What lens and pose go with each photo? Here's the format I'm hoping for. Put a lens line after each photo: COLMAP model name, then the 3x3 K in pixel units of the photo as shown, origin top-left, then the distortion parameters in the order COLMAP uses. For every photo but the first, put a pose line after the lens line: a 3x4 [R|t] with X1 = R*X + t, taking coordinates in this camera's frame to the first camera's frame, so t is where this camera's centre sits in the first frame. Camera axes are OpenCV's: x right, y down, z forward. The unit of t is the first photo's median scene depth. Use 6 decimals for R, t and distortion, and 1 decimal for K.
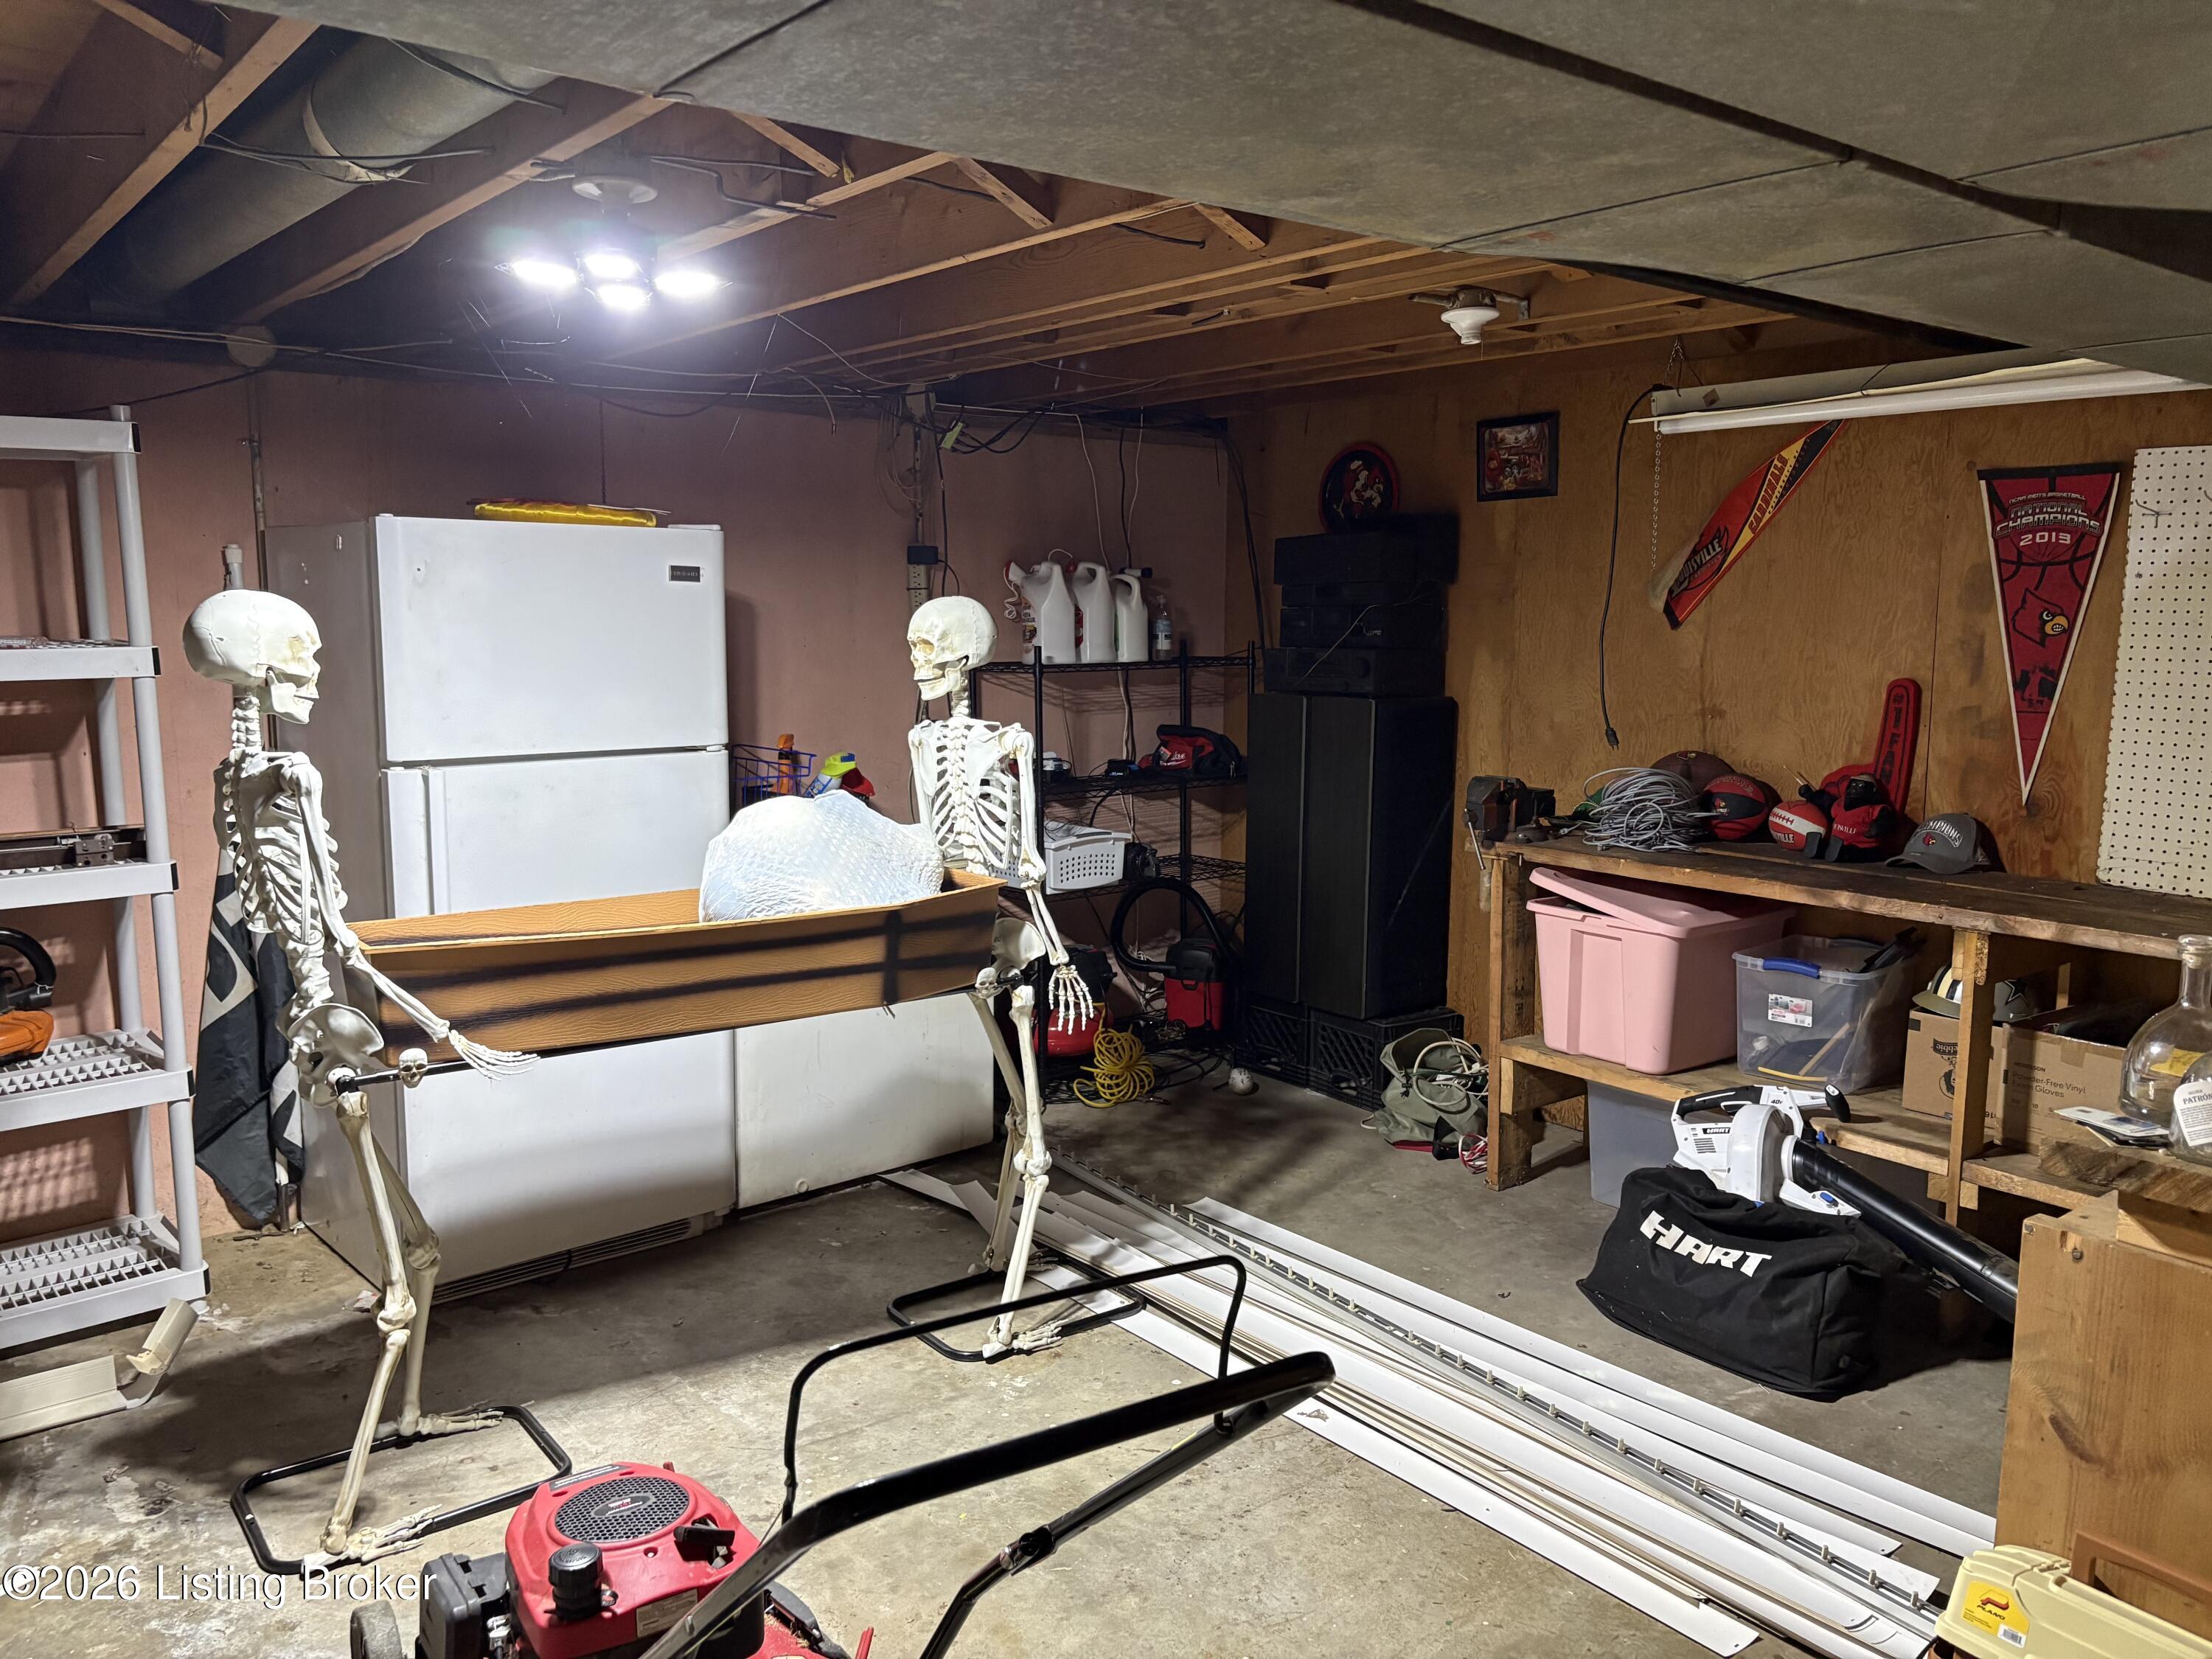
lens RADIAL K [[1666.1, 0, 1112.3], [0, 1666.1, 820.1], [0, 0, 1]] dist [0.053384, -0.058052]
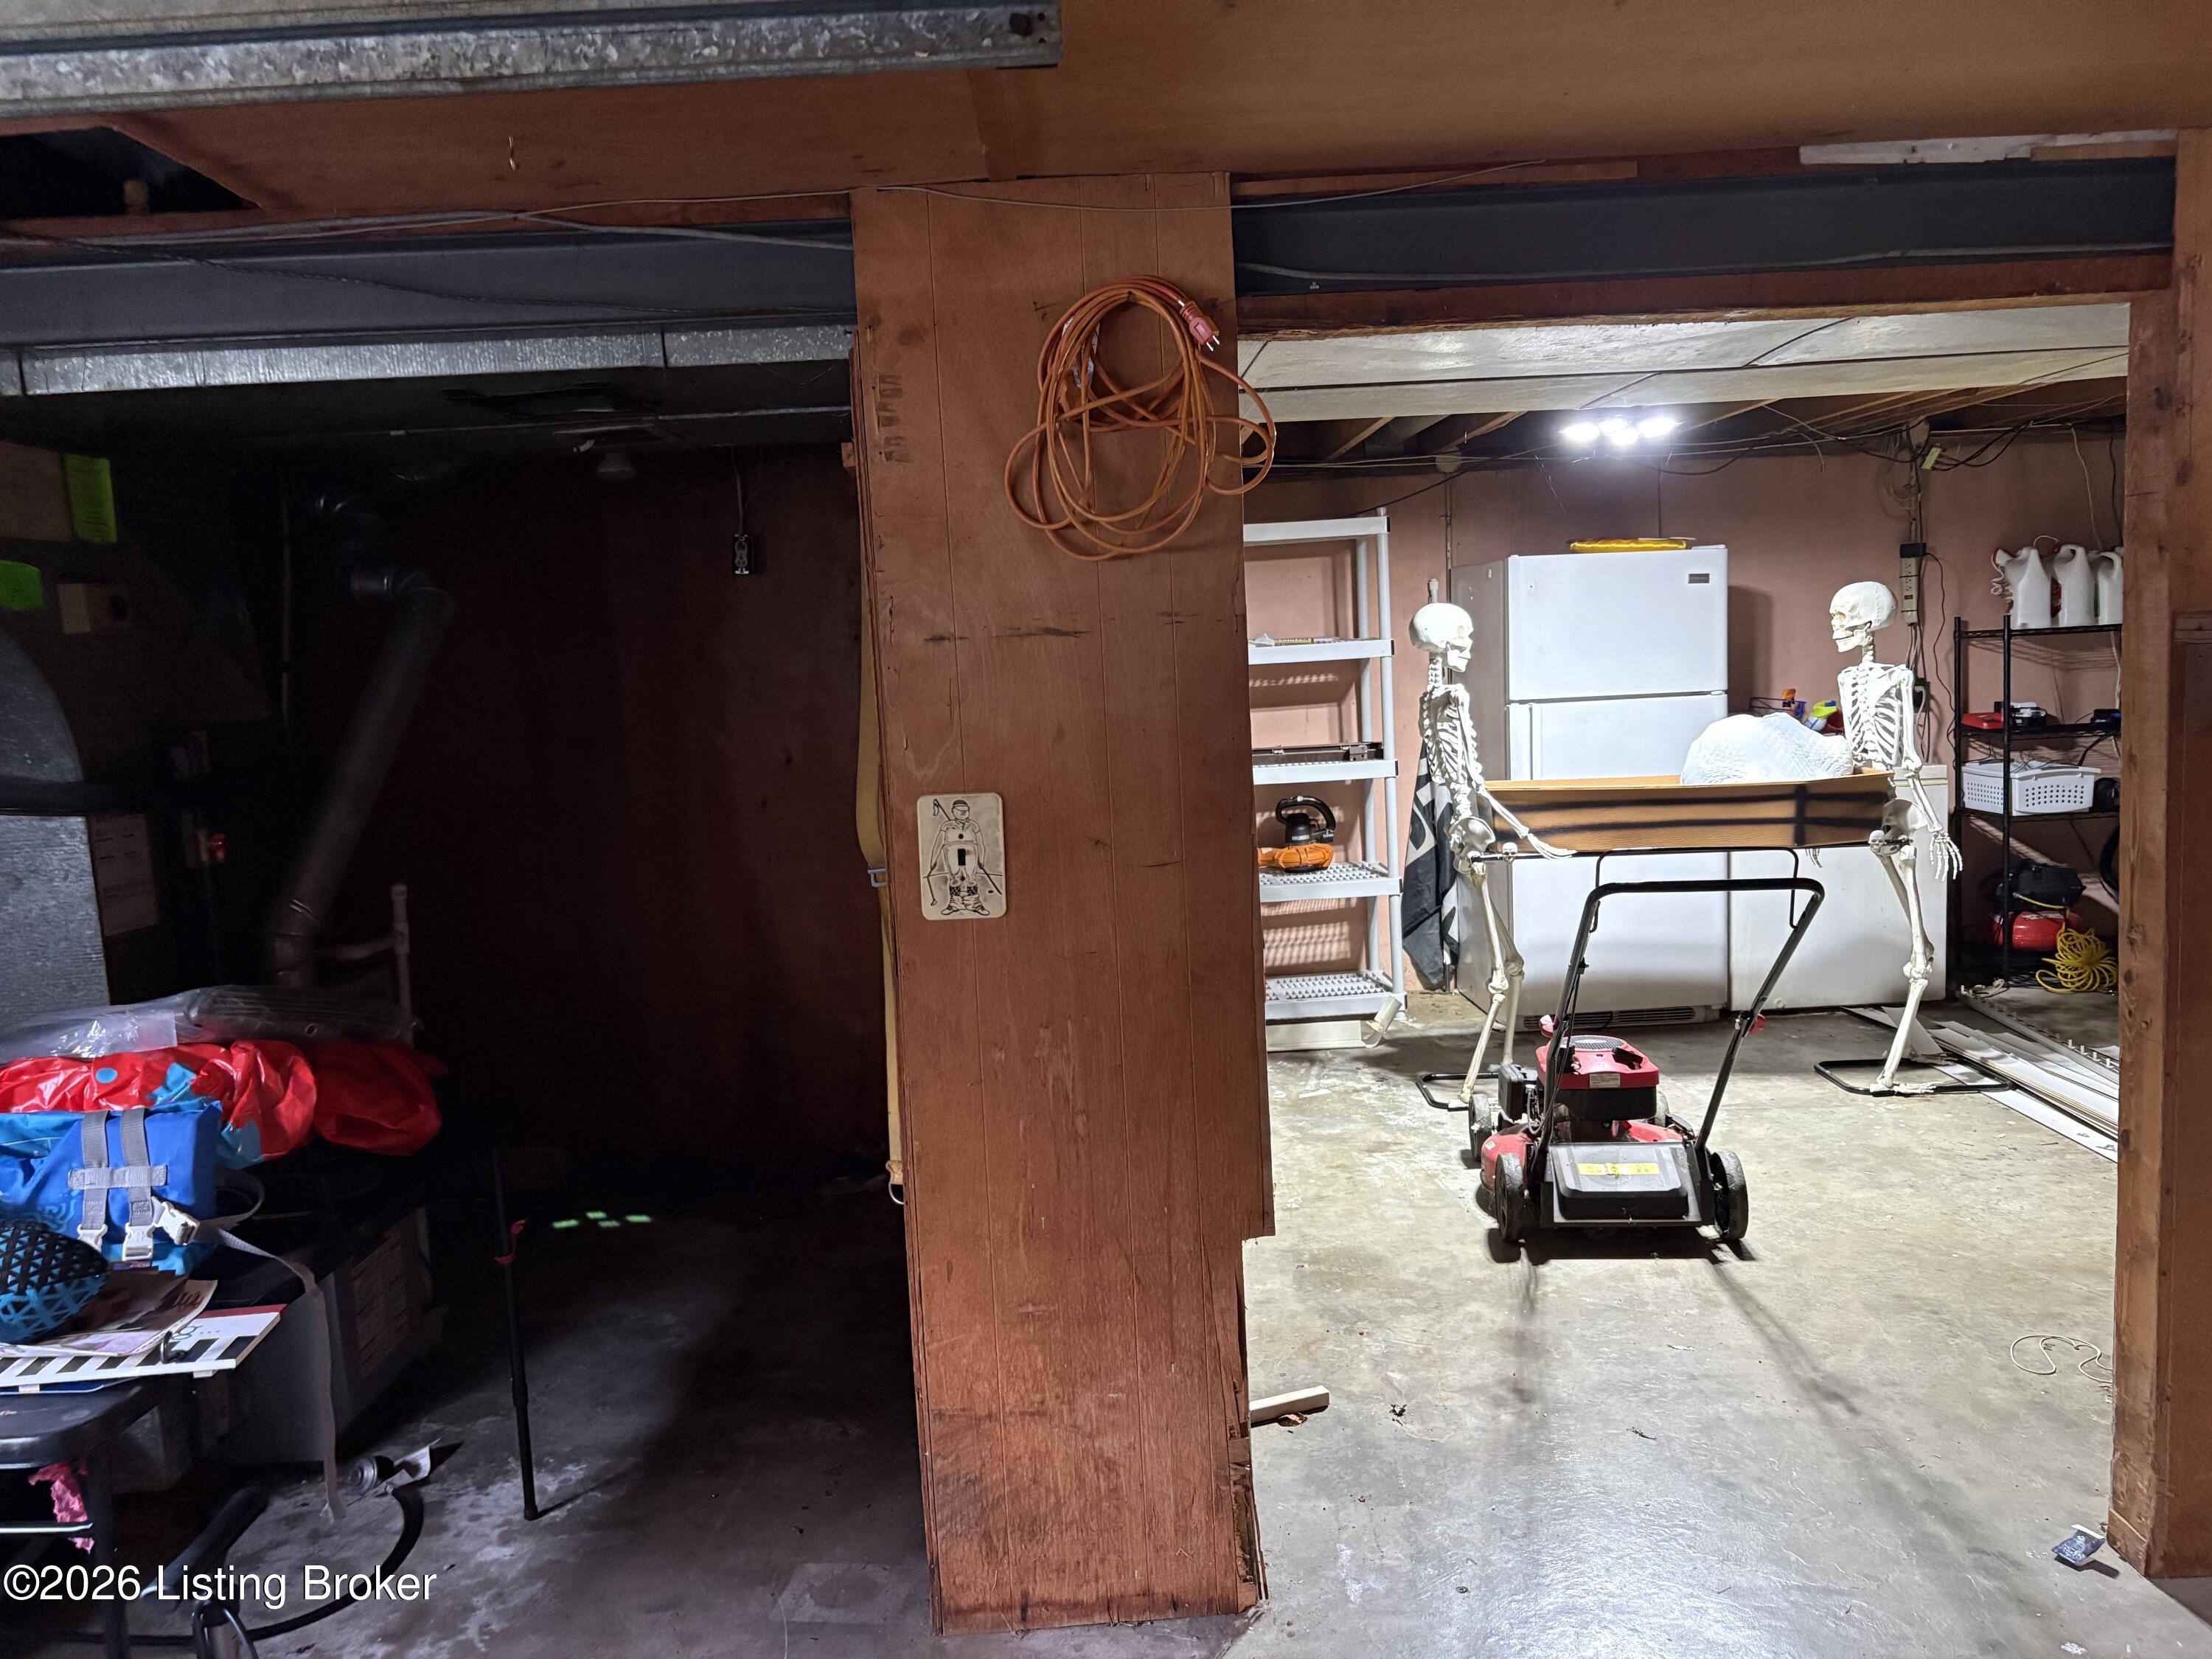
lens RADIAL K [[1666.1, 0, 1094.6], [0, 1666.1, 823.3], [0, 0, 1]] dist [0.053384, -0.058052]
pose [[0.779098, 0.030829, -0.626143, 0.295501], [-0.031969, 0.999444, 0.009431, 0.083839], [0.626086, 0.012669, 0.779651, -0.564687]]
